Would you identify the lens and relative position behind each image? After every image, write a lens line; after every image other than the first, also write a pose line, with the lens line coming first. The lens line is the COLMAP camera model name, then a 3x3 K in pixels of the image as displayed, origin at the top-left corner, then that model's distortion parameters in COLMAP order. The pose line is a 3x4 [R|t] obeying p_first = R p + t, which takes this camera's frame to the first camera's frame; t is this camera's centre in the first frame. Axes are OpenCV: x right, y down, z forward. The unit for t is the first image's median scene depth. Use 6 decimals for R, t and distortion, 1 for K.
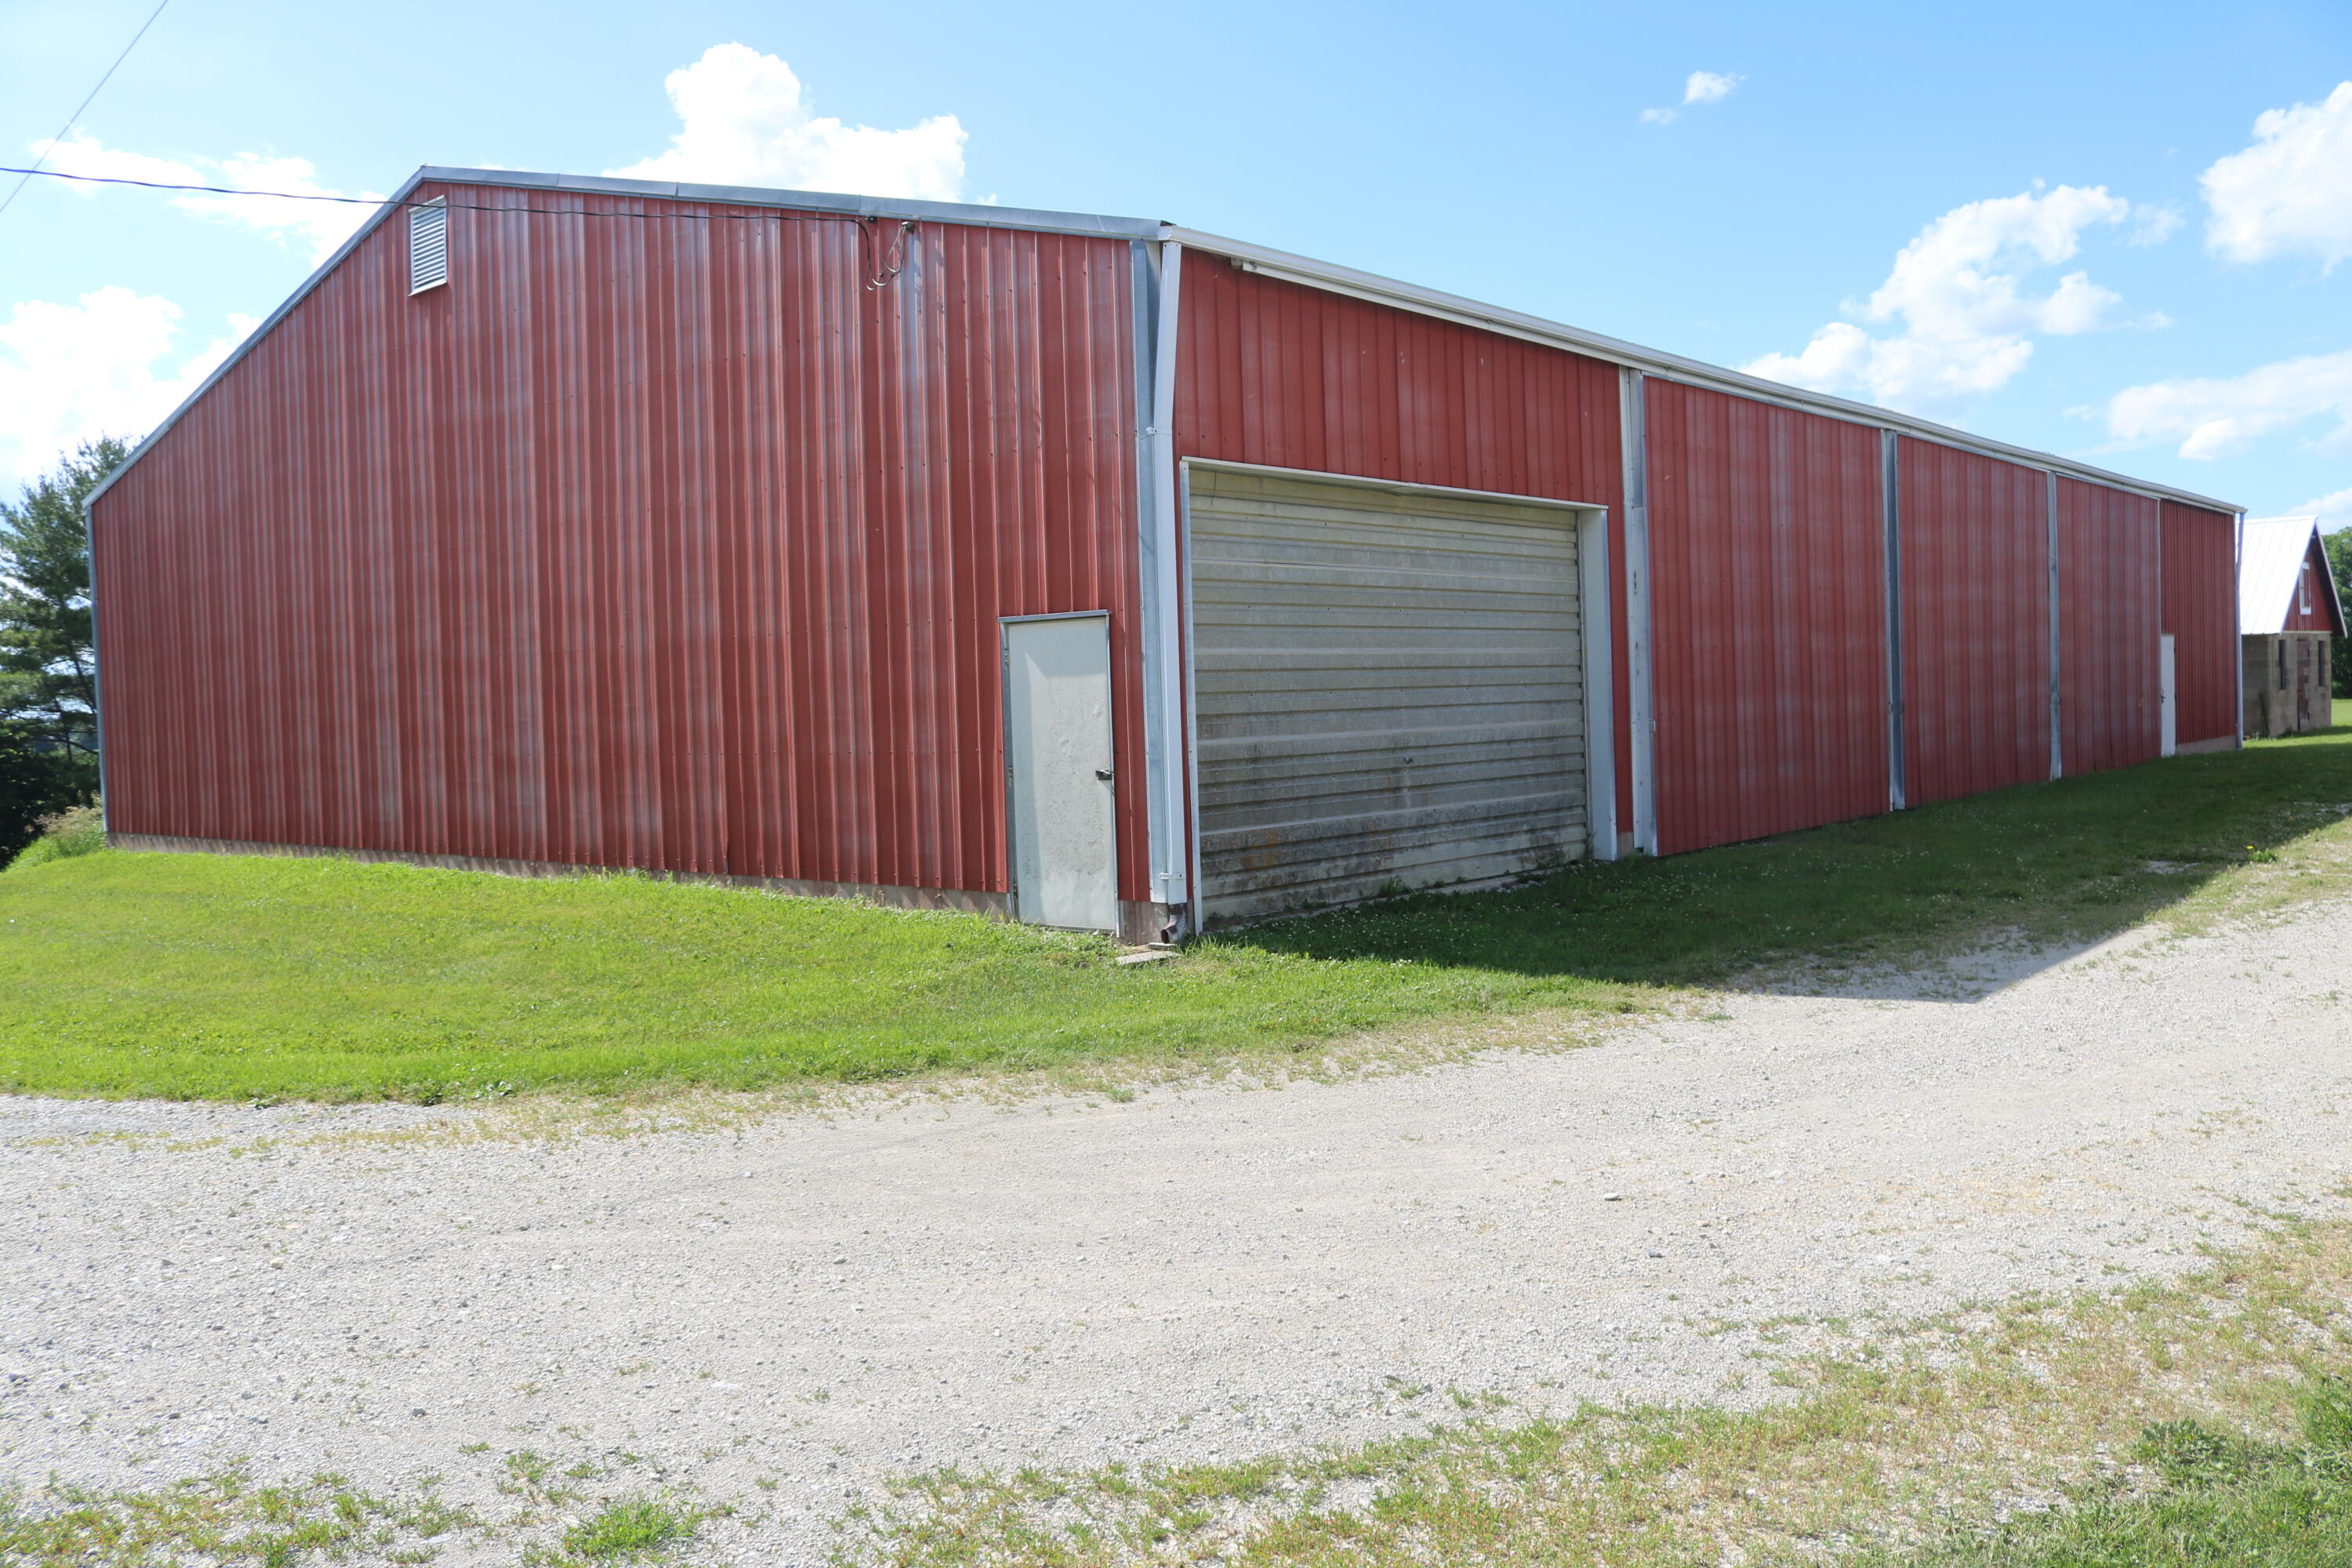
lens RADIAL K [[1975.5, 0, 1176.0], [0, 1975.5, 784.0], [0, 0, 1]] dist [-0.160353, 0.131427]
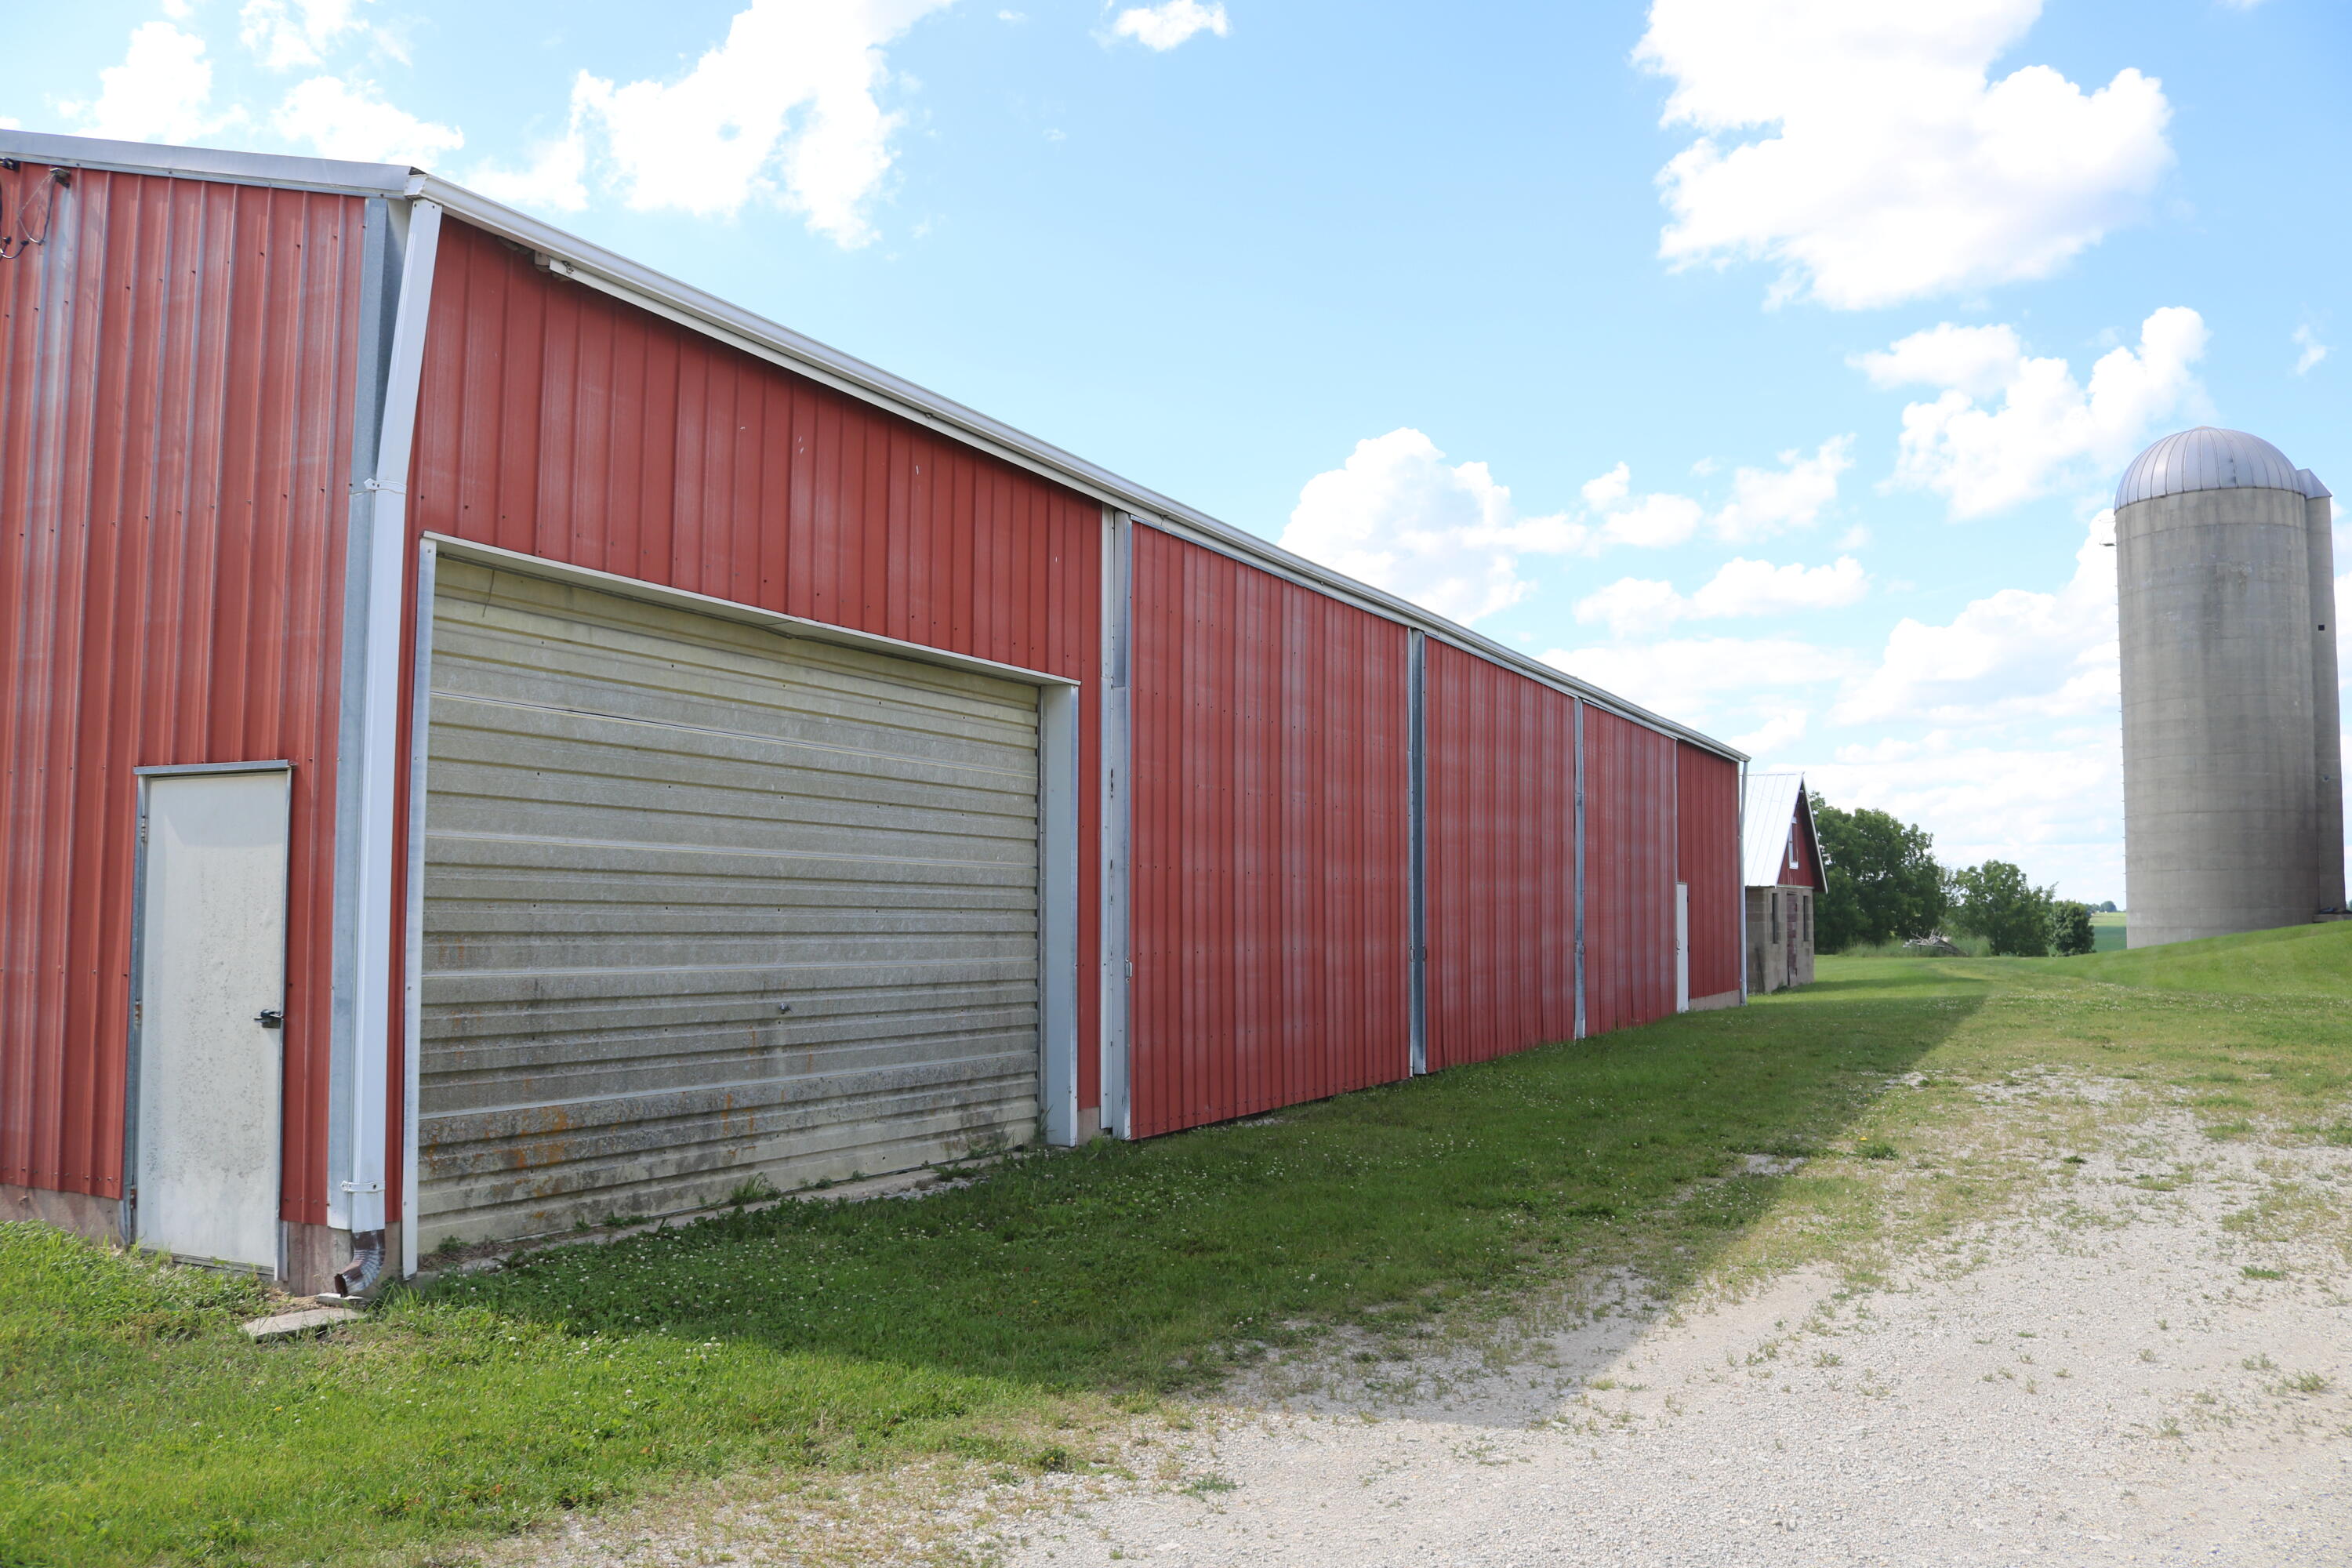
lens RADIAL K [[1975.5, 0, 1176.0], [0, 1975.5, 784.0], [0, 0, 1]] dist [-0.160353, 0.131427]
pose [[0.967031, 0.053397, 0.248996, 0.073388], [-0.024027, 0.992539, -0.119536, -0.011079], [-0.253521, 0.109613, 0.961099, 0.275271]]
